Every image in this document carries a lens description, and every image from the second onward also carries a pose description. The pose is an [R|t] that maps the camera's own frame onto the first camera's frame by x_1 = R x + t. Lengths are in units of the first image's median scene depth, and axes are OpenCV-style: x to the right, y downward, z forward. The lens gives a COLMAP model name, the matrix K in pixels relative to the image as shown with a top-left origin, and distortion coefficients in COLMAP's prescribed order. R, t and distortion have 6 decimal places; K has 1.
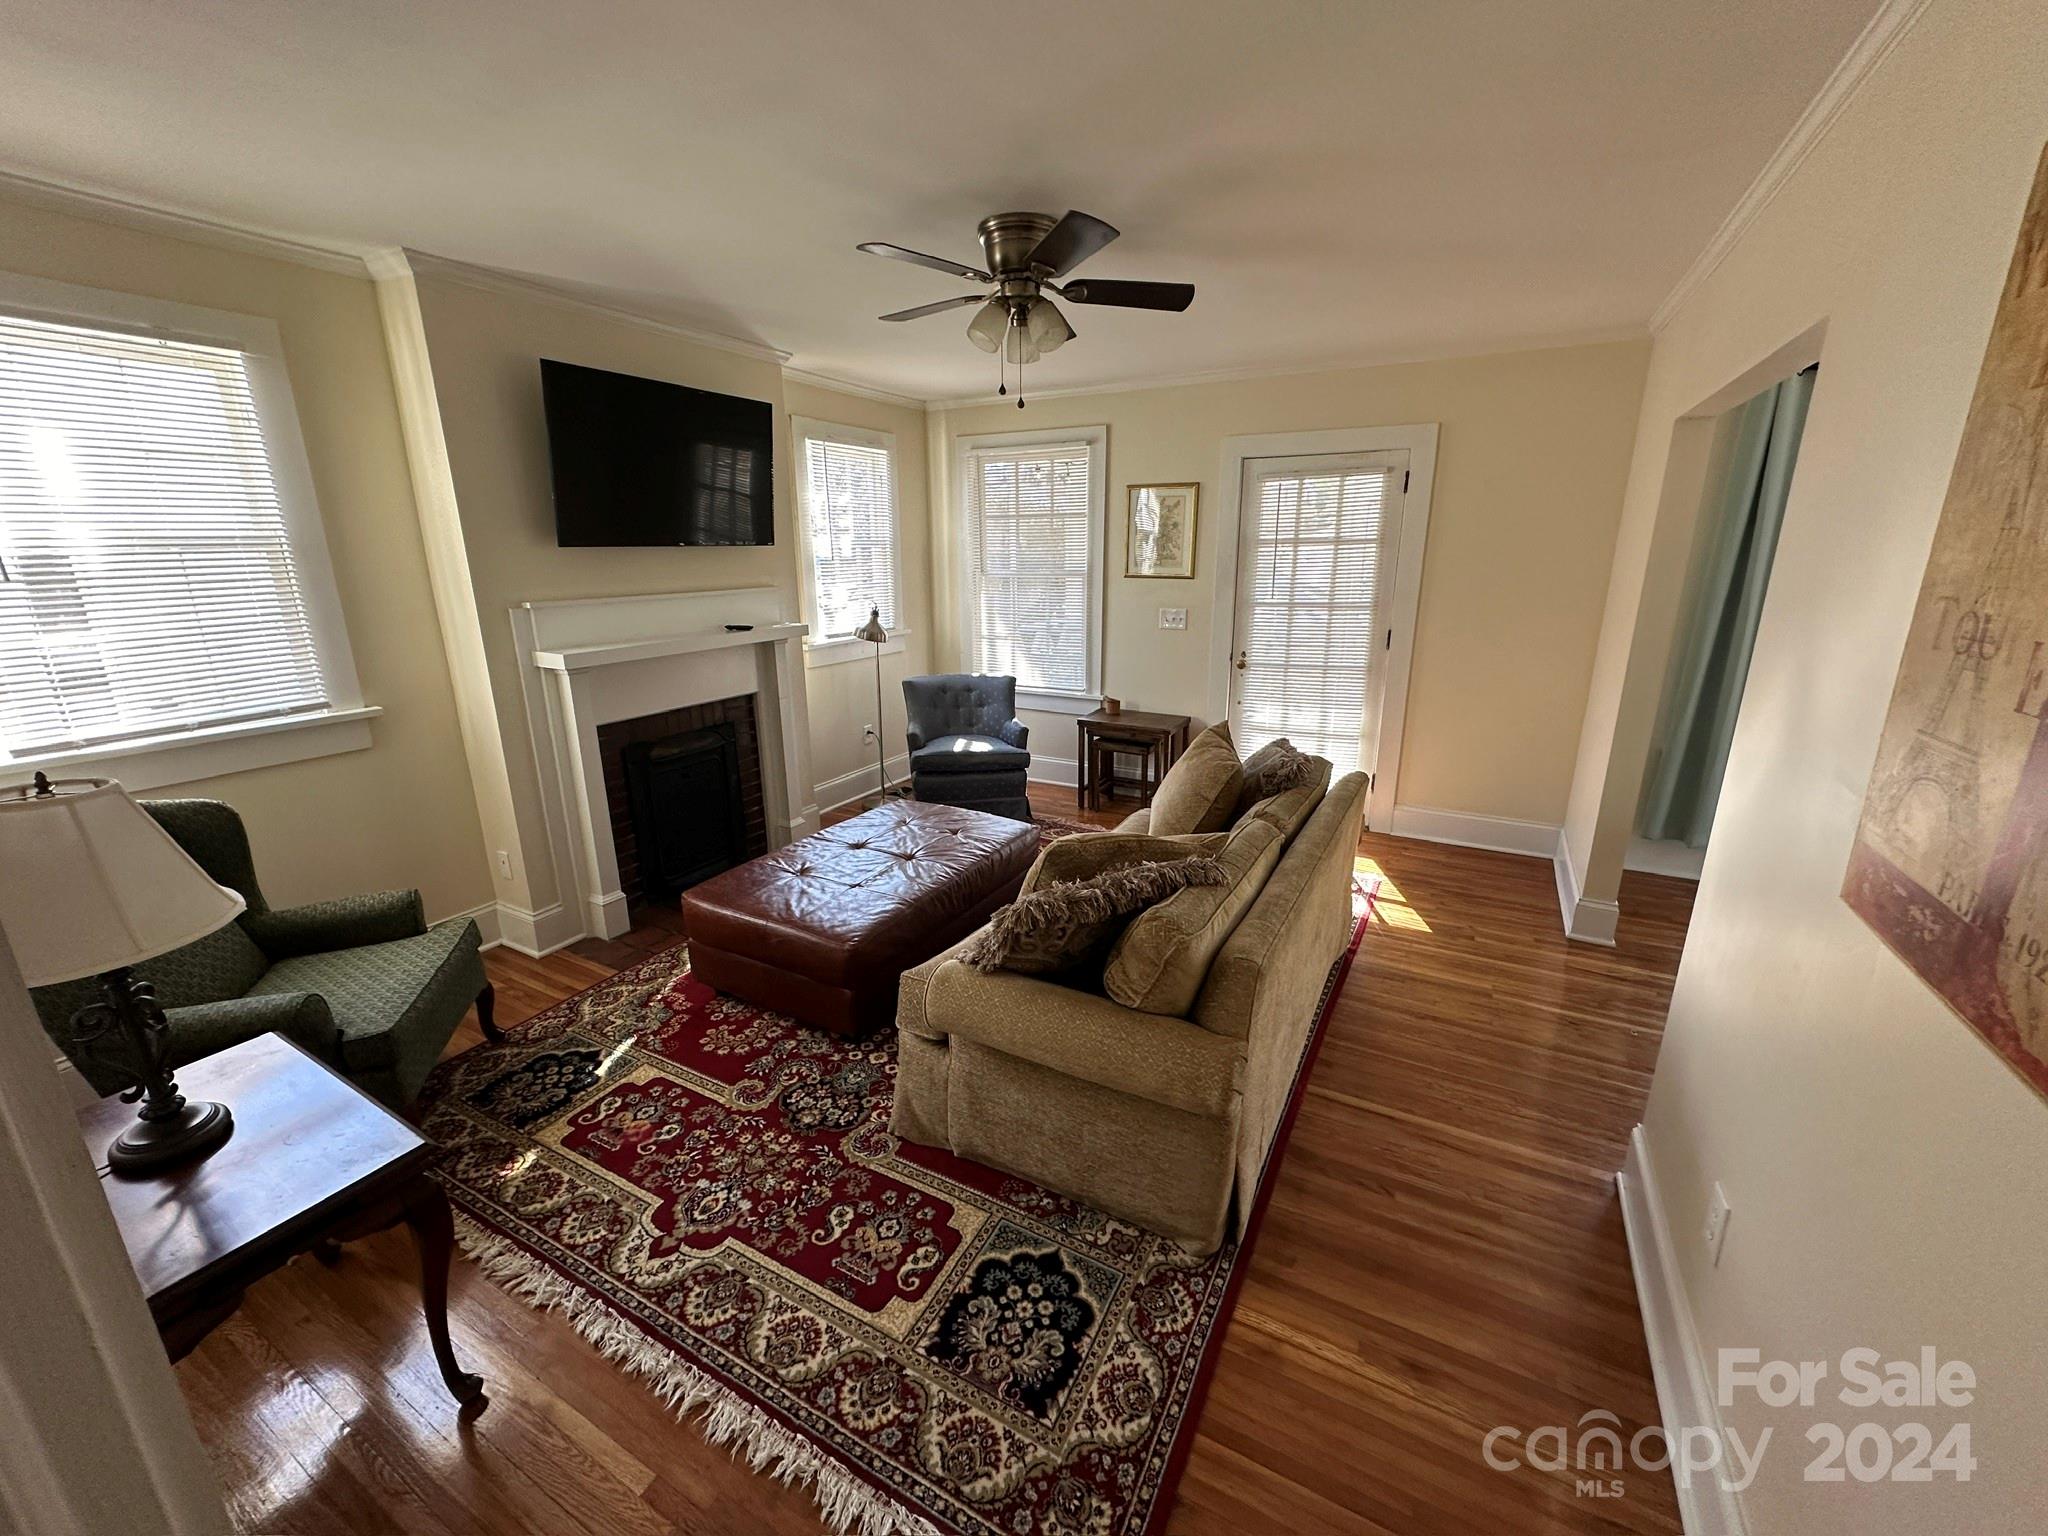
lens RADIAL K [[812.4, 0, 1024.0], [0, 812.4, 768.0], [0, 0, 1]] dist [-0.002319, -0.000043]
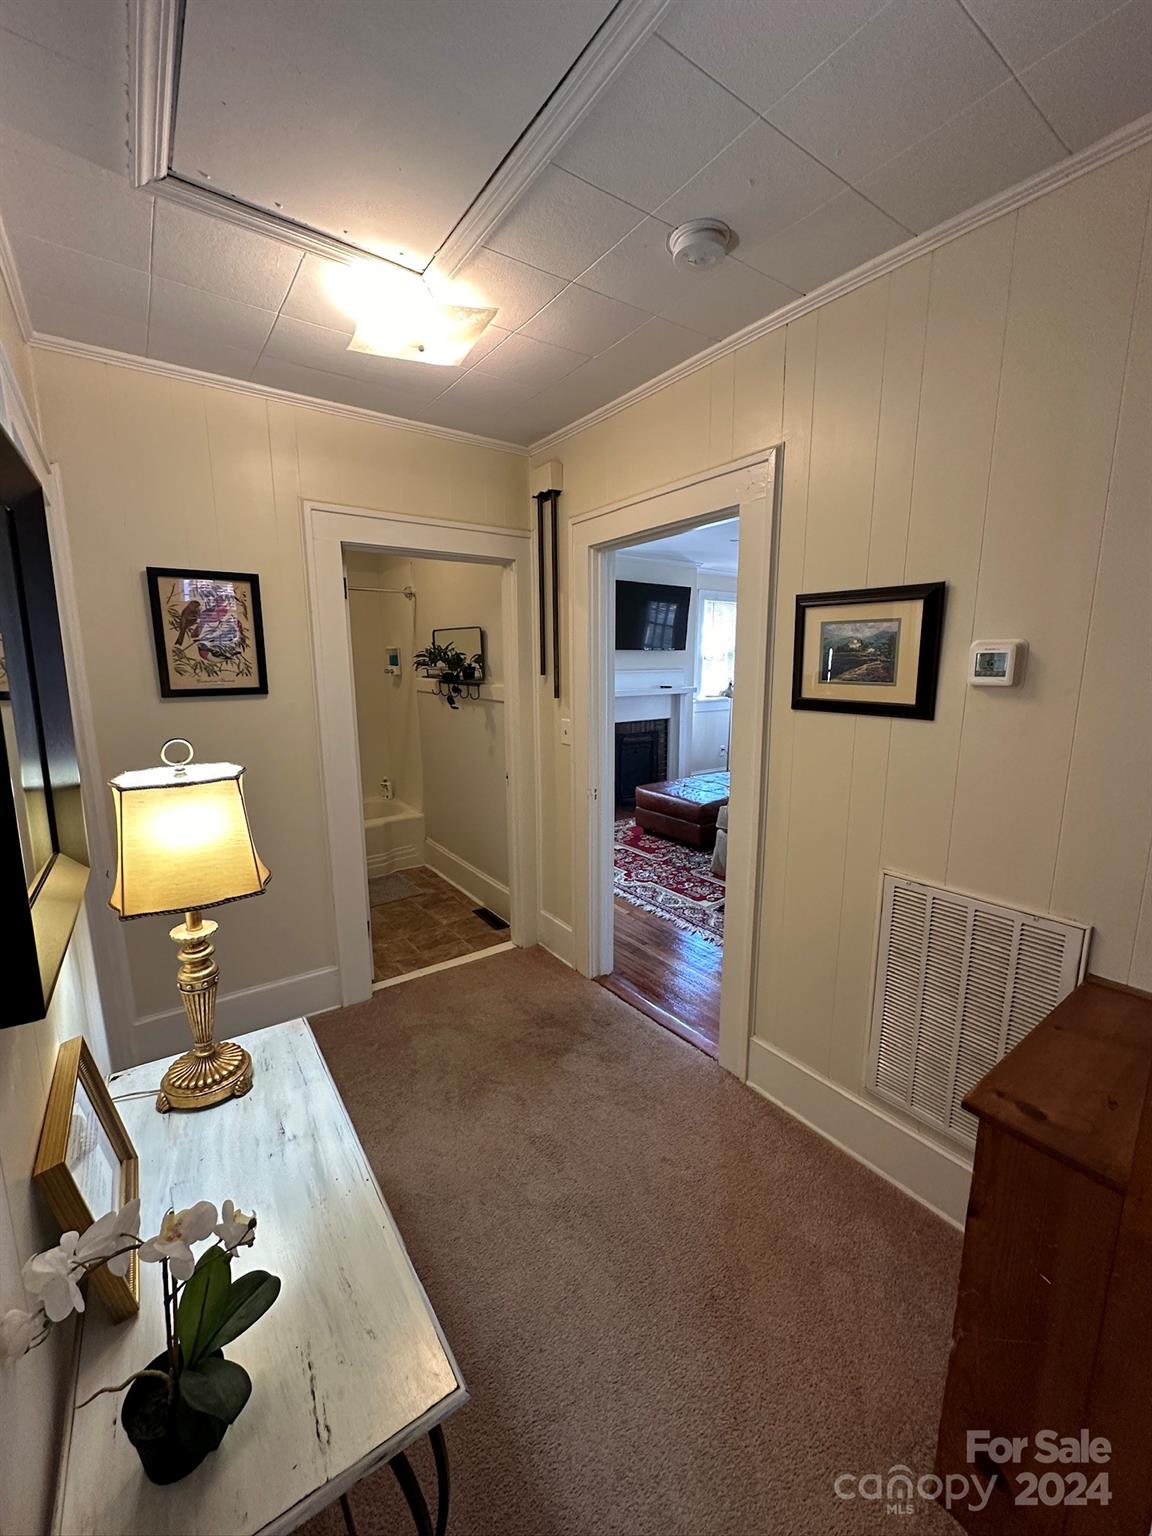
lens RADIAL K [[609.3, 0, 576.0], [0, 609.3, 768.0], [0, 0, 1]] dist [-0.002319, -0.000043]
pose [[0.901503, 0.076329, -0.425989, 0.228044], [-0.115750, 0.990990, -0.067390, 0.283405], [0.417007, 0.110061, 0.902215, -0.867761]]
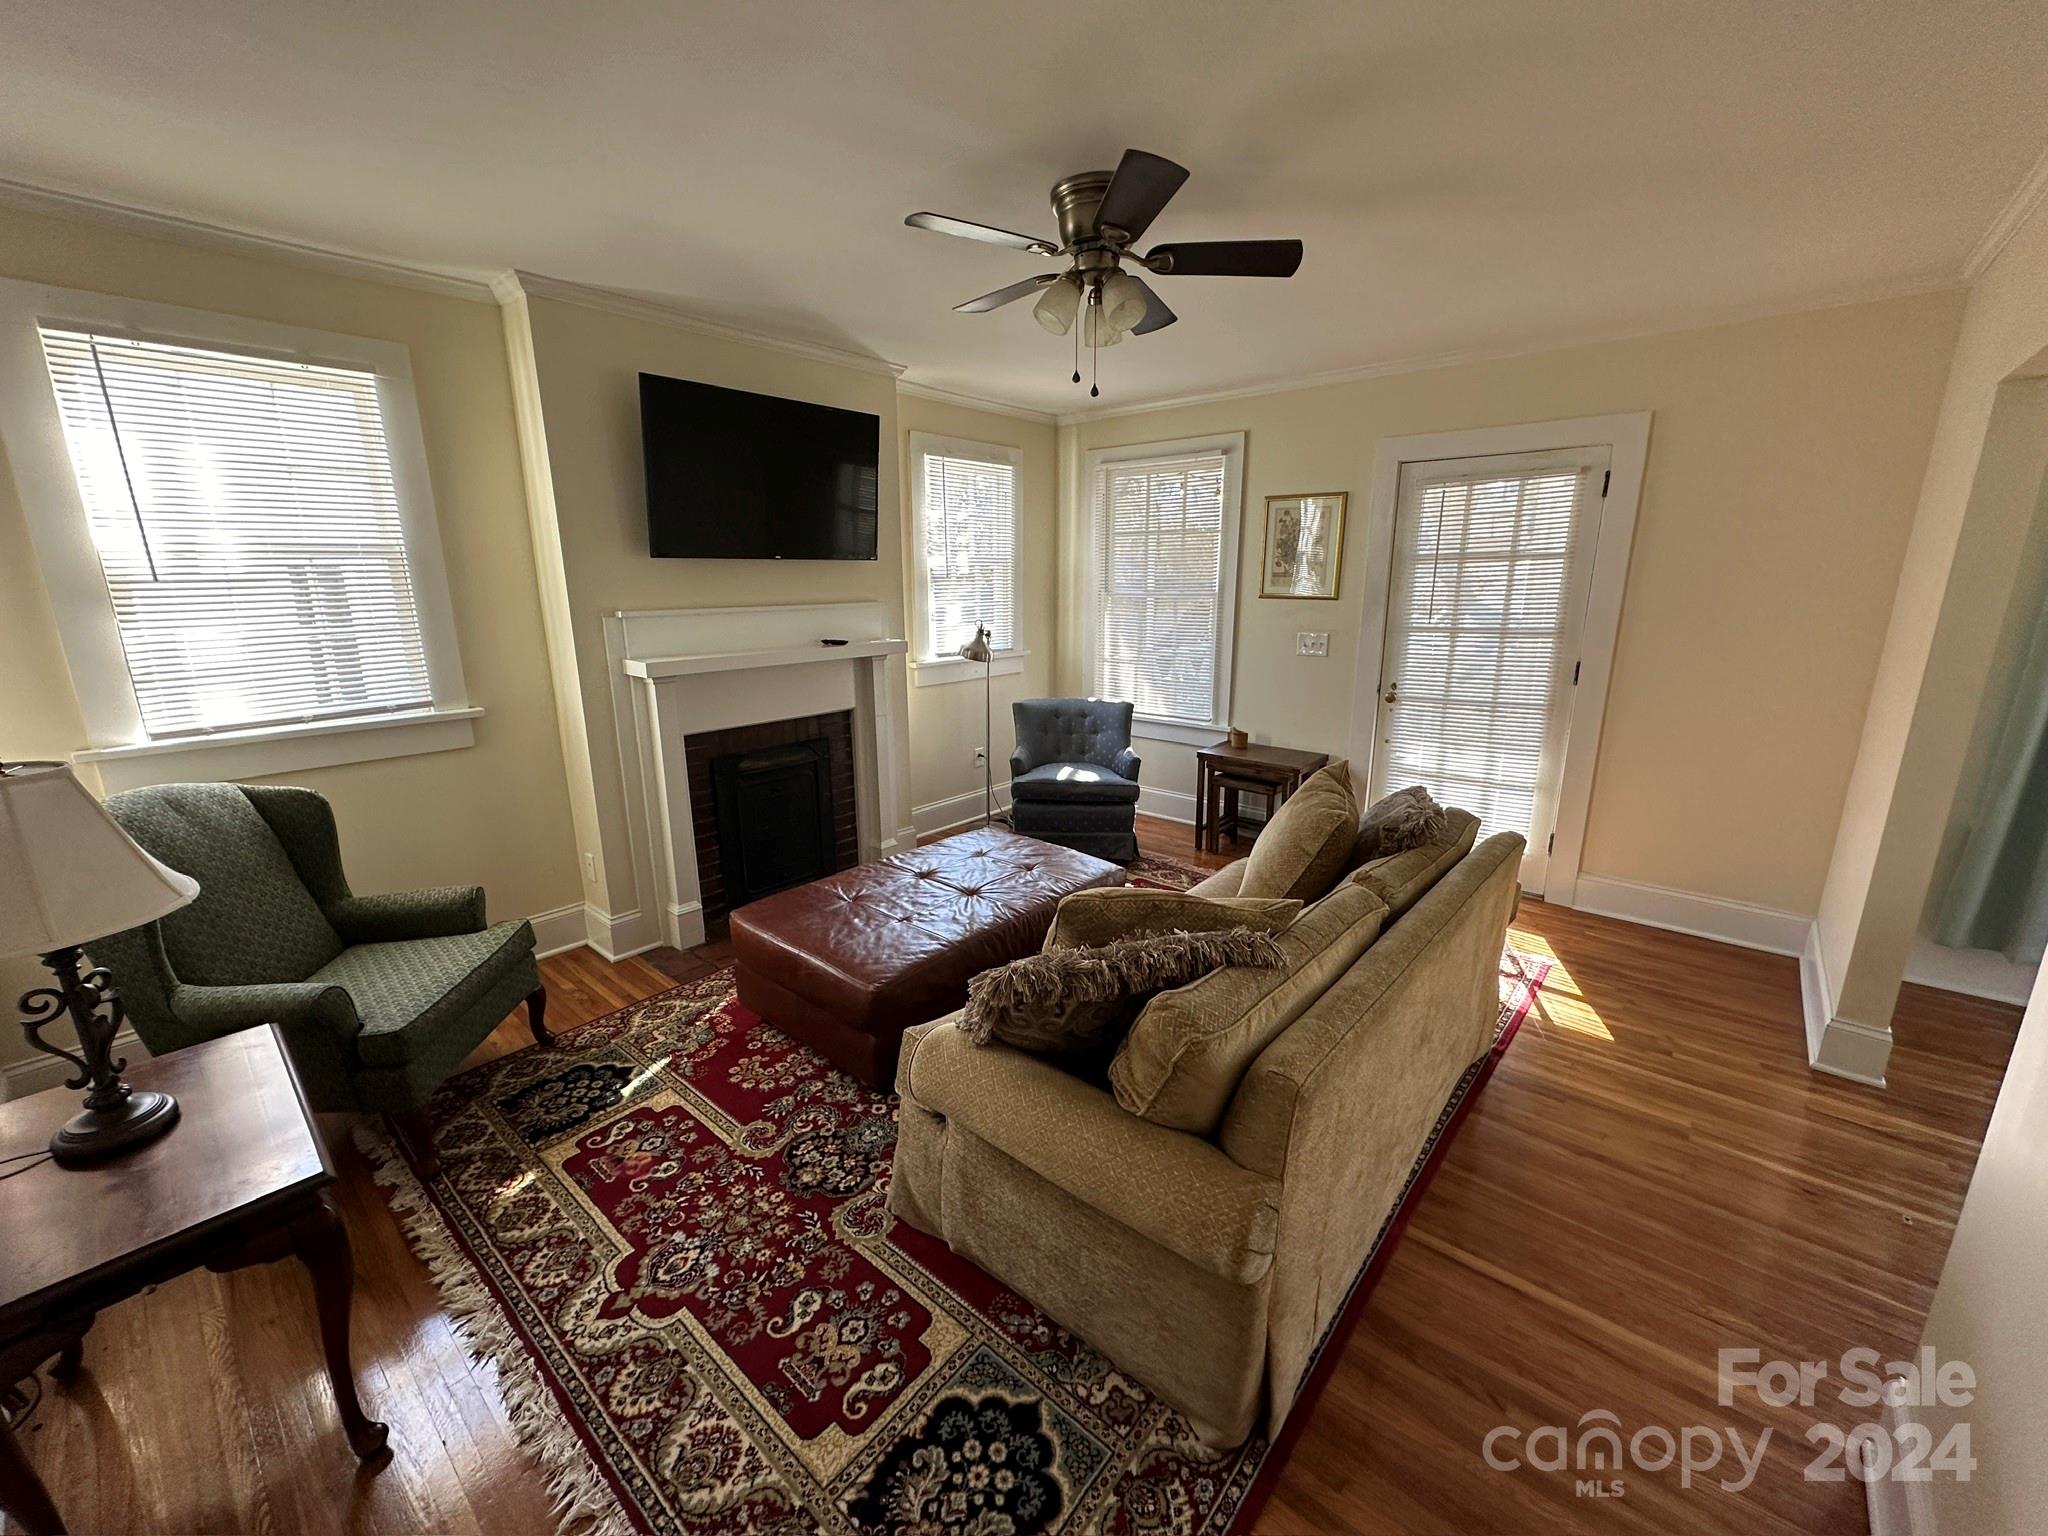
lens RADIAL K [[812.4, 0, 1024.0], [0, 812.4, 768.0], [0, 0, 1]] dist [-0.002319, -0.000043]
pose [[0.977980, 0.050459, -0.202505, 0.123974], [-0.057146, 0.997992, -0.027309, -0.011300], [0.200720, 0.038280, 0.978900, 0.139185]]
